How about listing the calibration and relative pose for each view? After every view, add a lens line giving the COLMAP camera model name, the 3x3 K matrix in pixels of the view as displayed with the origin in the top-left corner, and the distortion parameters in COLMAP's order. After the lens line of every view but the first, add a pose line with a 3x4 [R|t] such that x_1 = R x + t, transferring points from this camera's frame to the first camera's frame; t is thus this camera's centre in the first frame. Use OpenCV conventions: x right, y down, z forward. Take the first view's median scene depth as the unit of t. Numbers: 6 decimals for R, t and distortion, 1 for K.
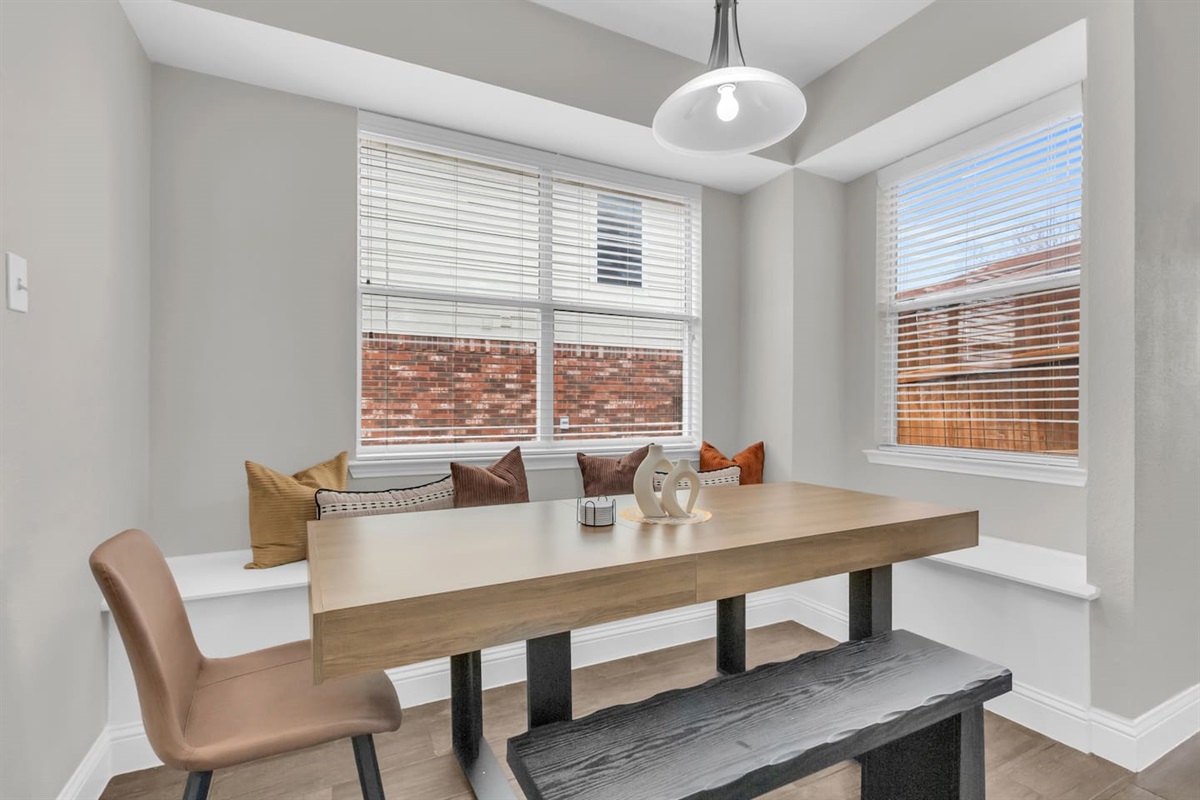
lens RADIAL K [[548.1, 0, 601.5], [0, 548.1, 402.2], [0, 0, 1]] dist [0.000621, -0.000009]
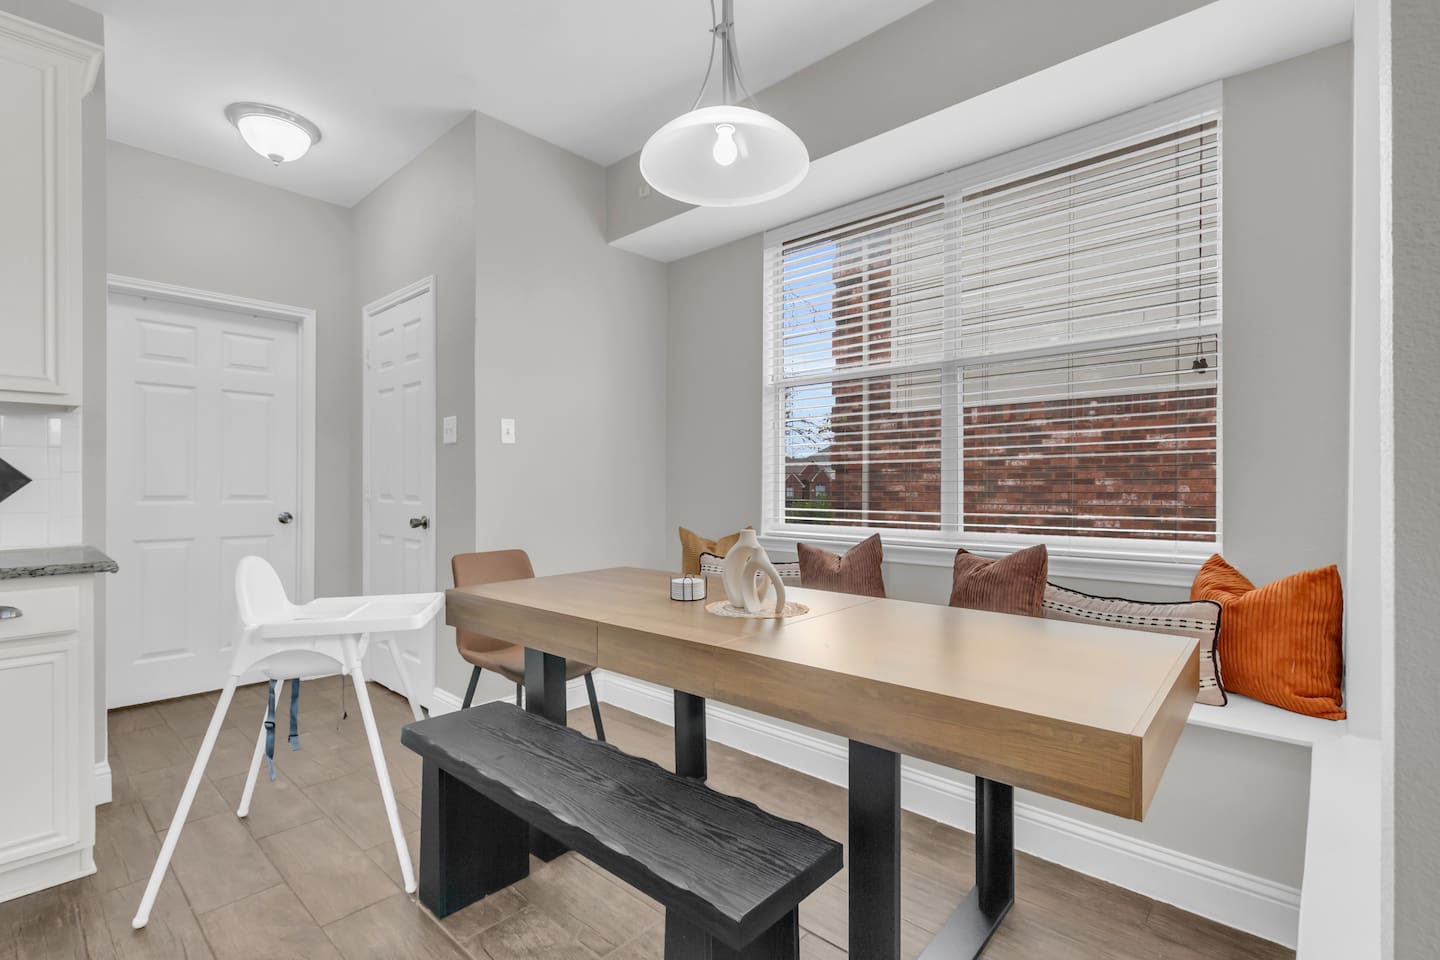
lens RADIAL K [[657.8, 0, 723.0], [0, 657.8, 486.6], [0, 0, 1]] dist [0.000621, -0.000009]
pose [[0.368993, 0.000052, -0.929432, 0.740755], [0.004190, 0.999990, 0.001719, 0.001388], [0.929423, -0.004529, 0.368989, 0.369856]]
